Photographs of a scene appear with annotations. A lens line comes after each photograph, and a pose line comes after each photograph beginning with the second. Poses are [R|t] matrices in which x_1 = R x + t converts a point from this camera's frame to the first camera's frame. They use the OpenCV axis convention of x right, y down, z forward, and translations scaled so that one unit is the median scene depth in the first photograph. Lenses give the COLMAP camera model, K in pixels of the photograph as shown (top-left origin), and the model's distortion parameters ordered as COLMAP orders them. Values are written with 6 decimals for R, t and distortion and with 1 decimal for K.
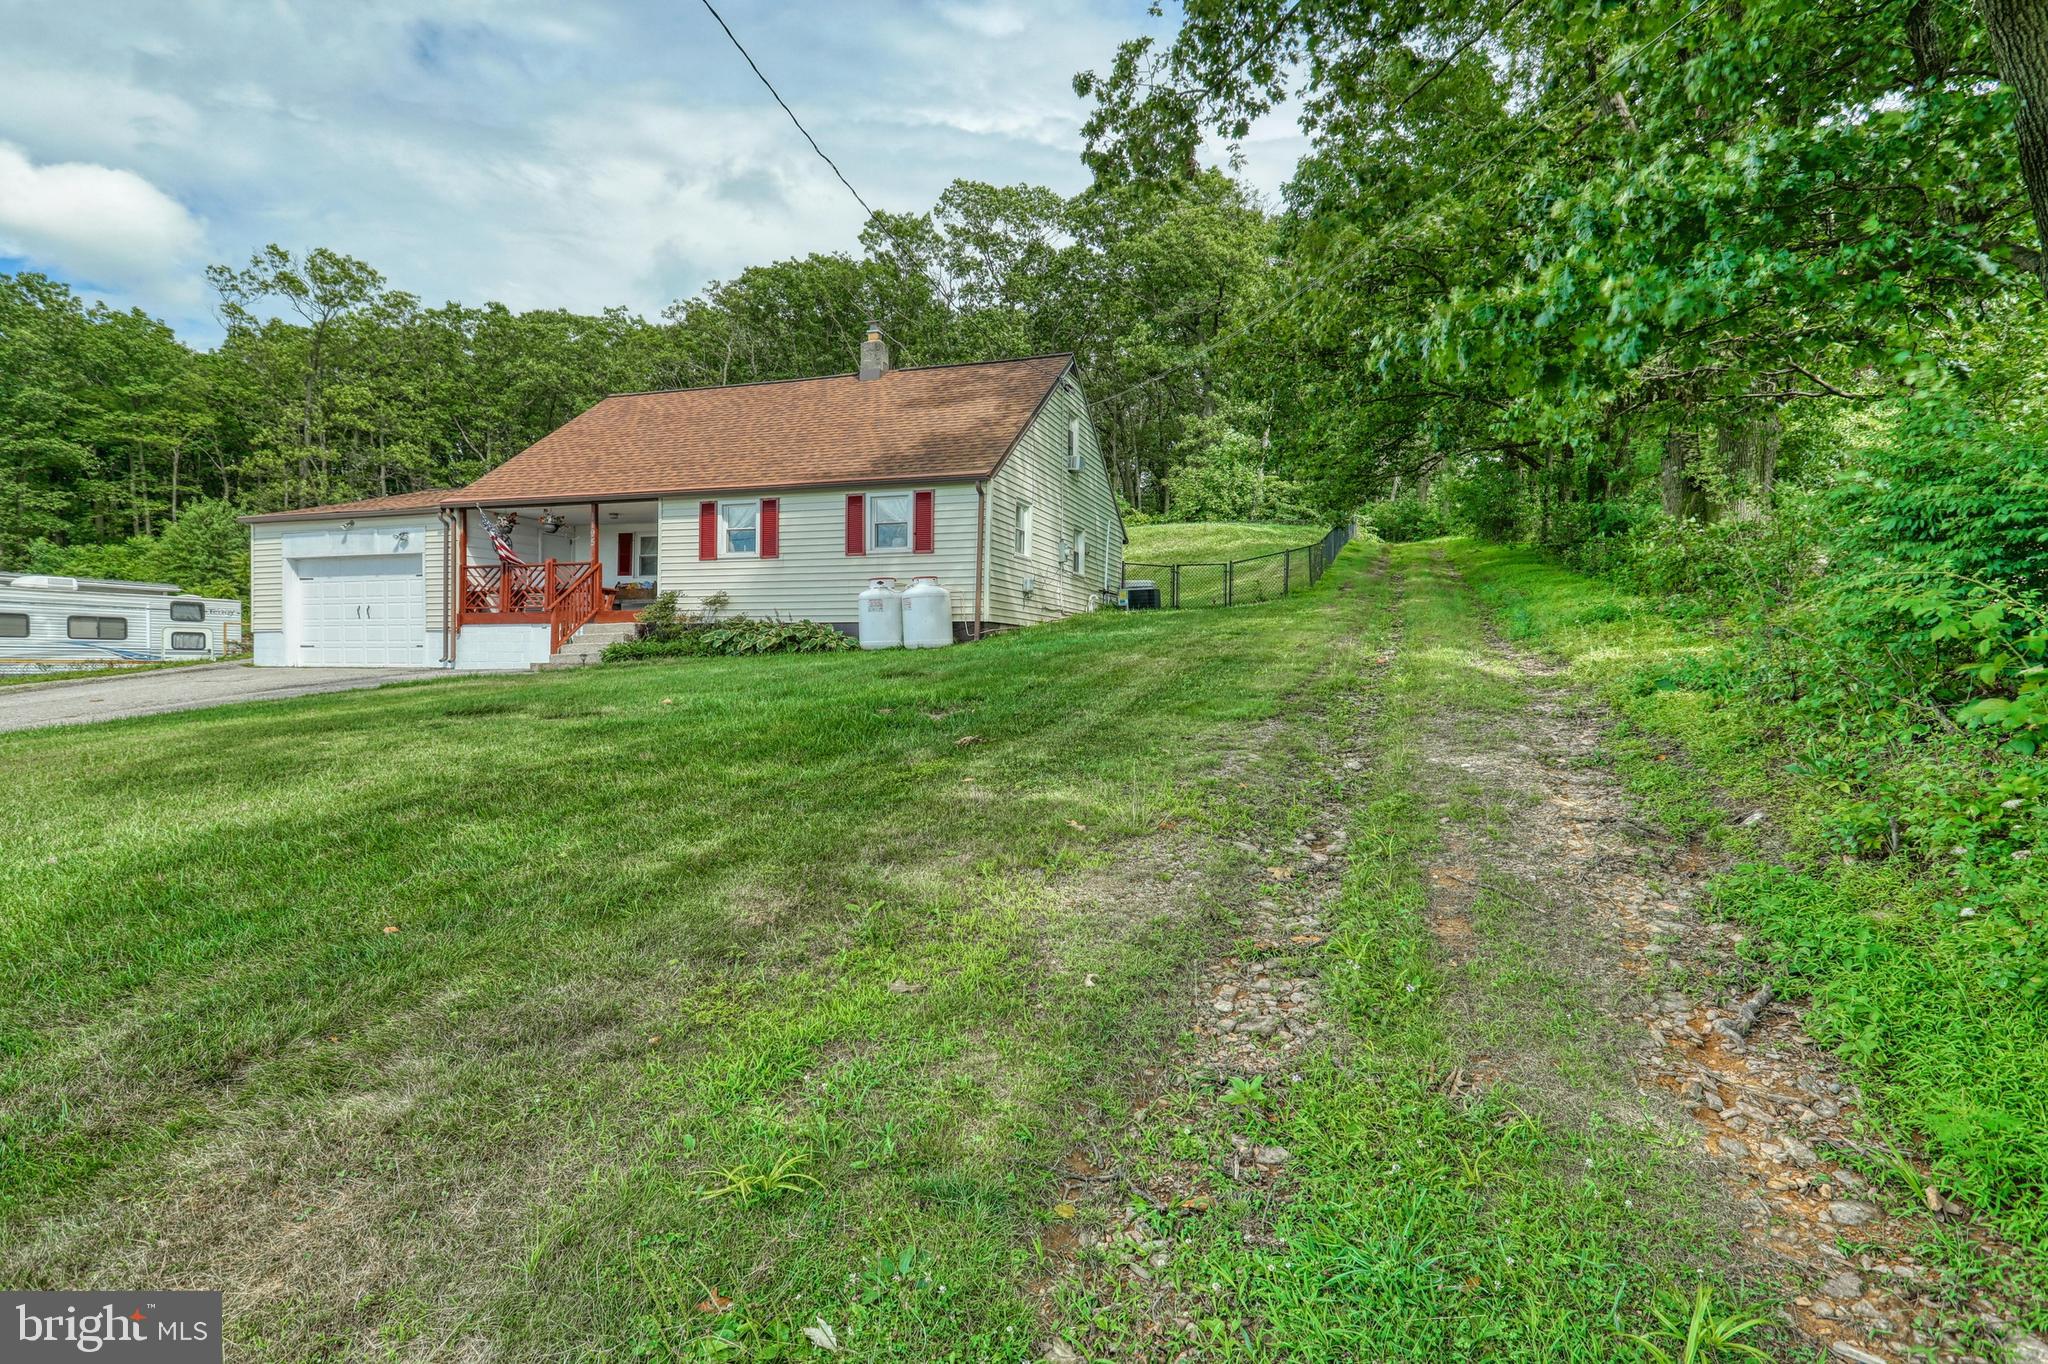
lens RADIAL K [[1061.3, 0, 1032.0], [0, 1061.3, 674.5], [0, 0, 1]] dist [-0.008869, 0.003058]
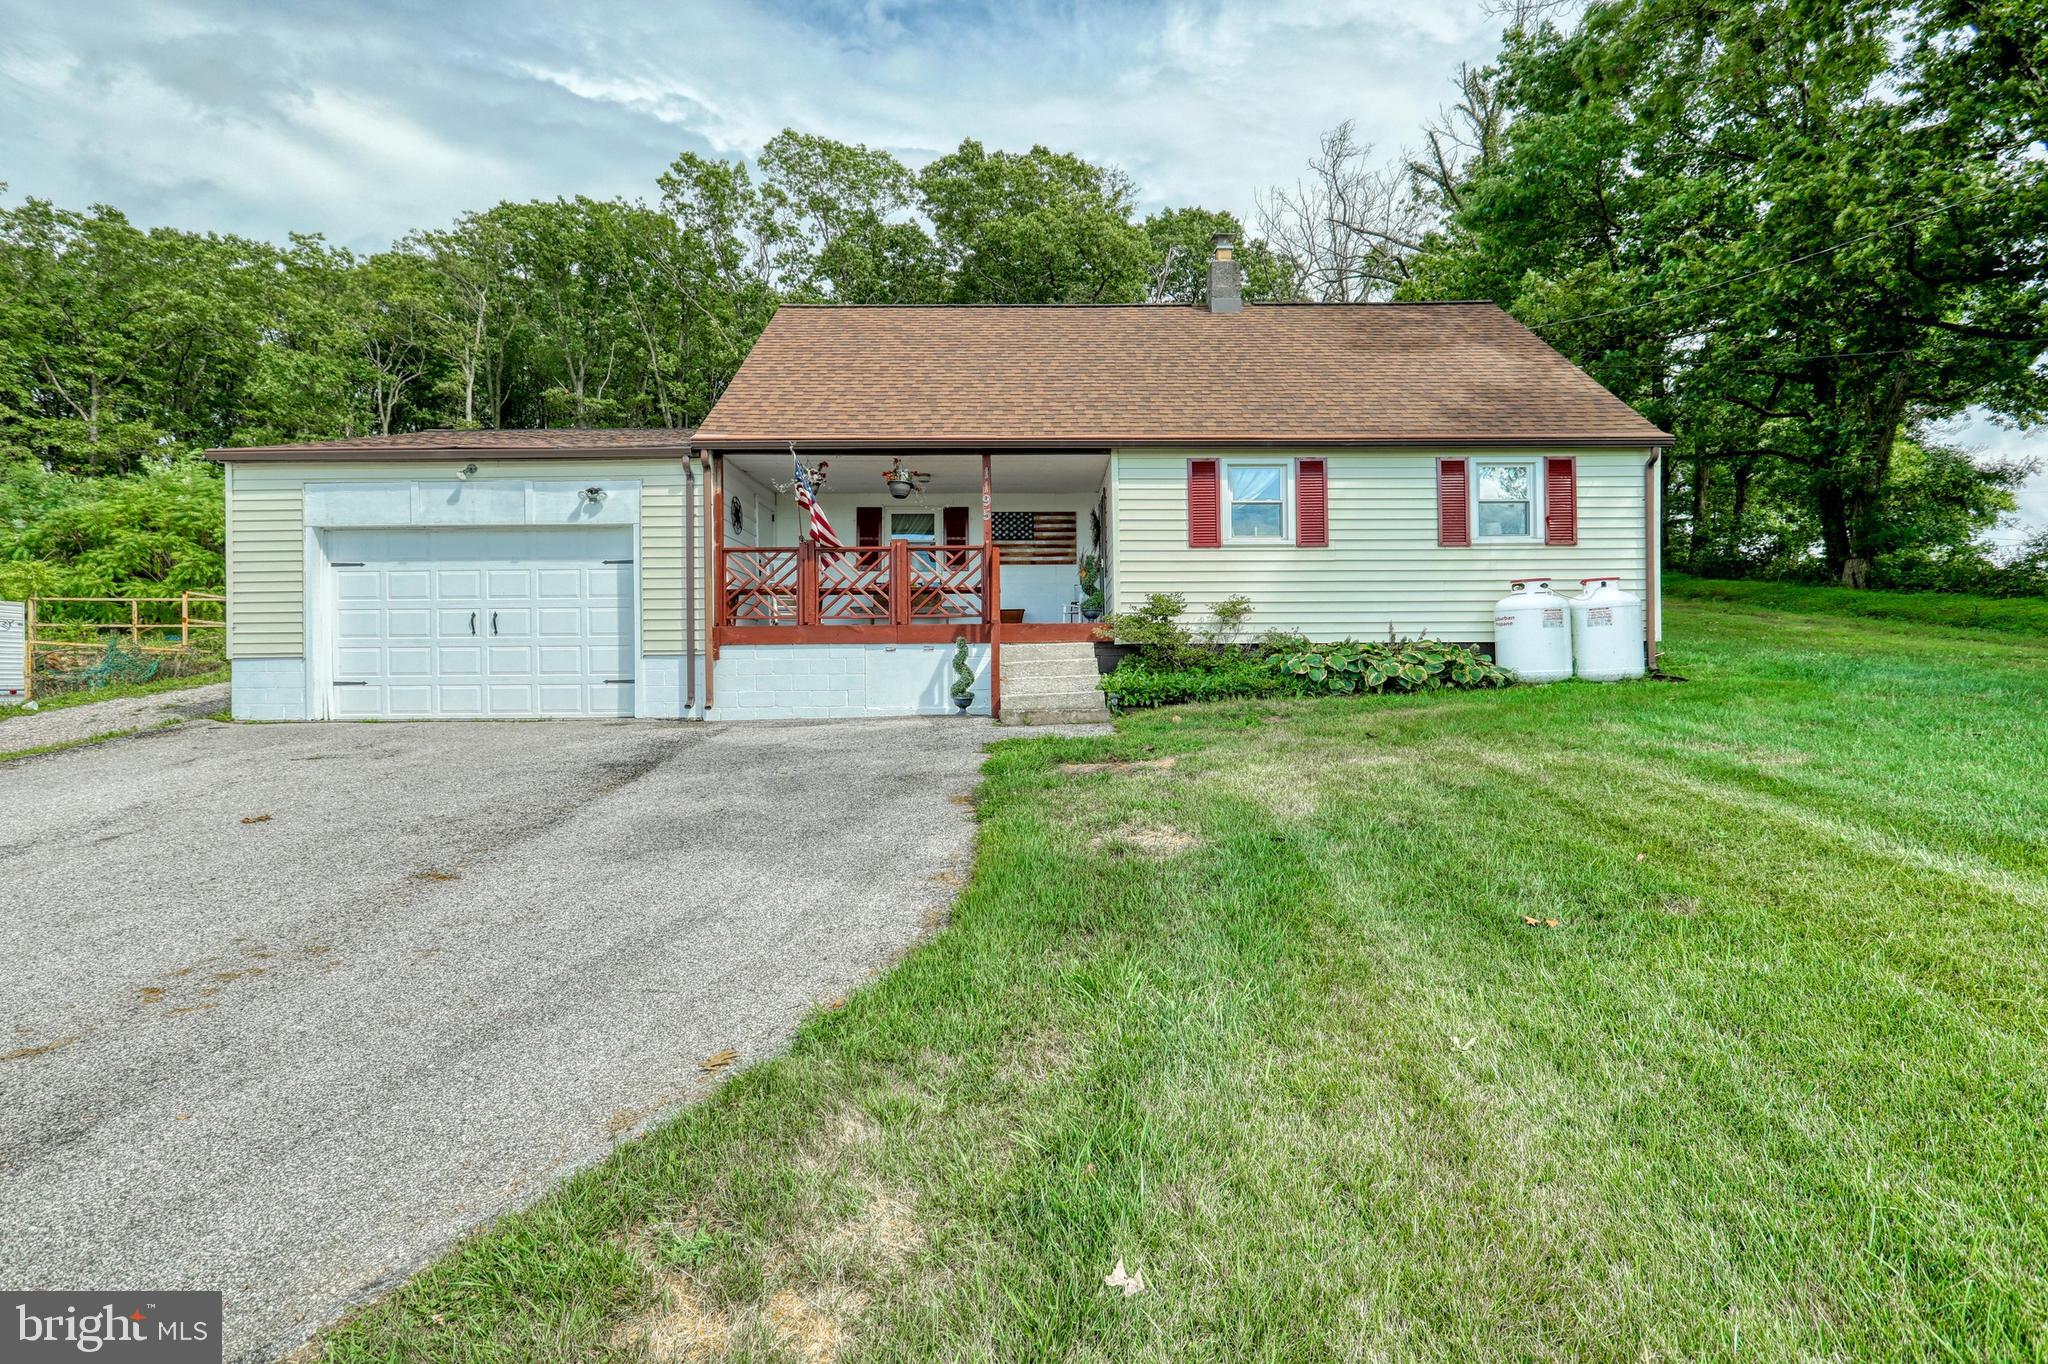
lens RADIAL K [[1061.3, 0, 1021.1], [0, 1061.3, 689.2], [0, 0, 1]] dist [-0.008869, 0.003058]
pose [[0.948462, -0.014271, 0.316570, -0.566695], [0.013937, 0.999897, 0.003321, -0.021691], [-0.316585, 0.001262, 0.948563, 0.375184]]
